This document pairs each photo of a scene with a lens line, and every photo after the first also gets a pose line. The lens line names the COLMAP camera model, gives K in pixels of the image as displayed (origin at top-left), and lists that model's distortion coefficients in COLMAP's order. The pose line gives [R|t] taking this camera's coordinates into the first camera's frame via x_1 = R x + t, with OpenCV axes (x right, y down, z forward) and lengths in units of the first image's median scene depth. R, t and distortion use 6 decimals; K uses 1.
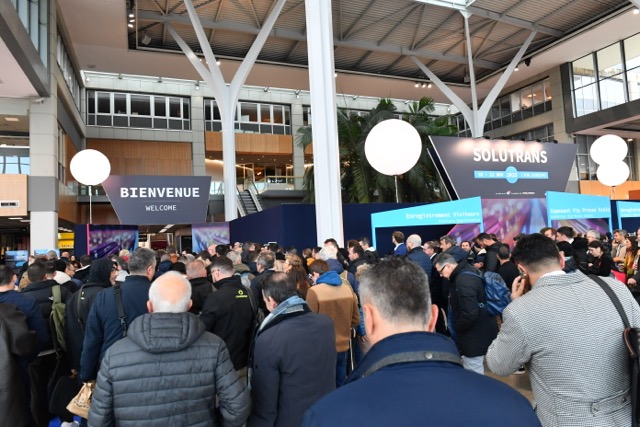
lens RADIAL K [[430.7, 0, 319.4], [0, 430.7, 211.0], [0, 0, 1]] dist [-0.010469, -0.004773]
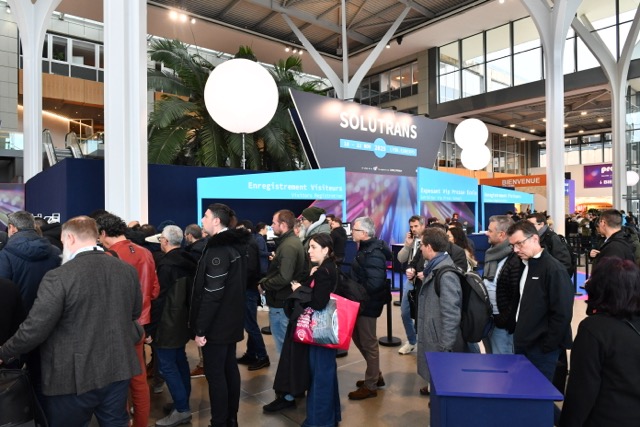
lens RADIAL K [[430.7, 0, 320.3], [0, 430.7, 214.0], [0, 0, 1]] dist [-0.010469, -0.004773]
pose [[0.952941, 0.040291, 0.300468, 0.042158], [-0.058123, 0.997024, 0.050645, 0.007150], [-0.297533, -0.065726, 0.952446, 0.110451]]
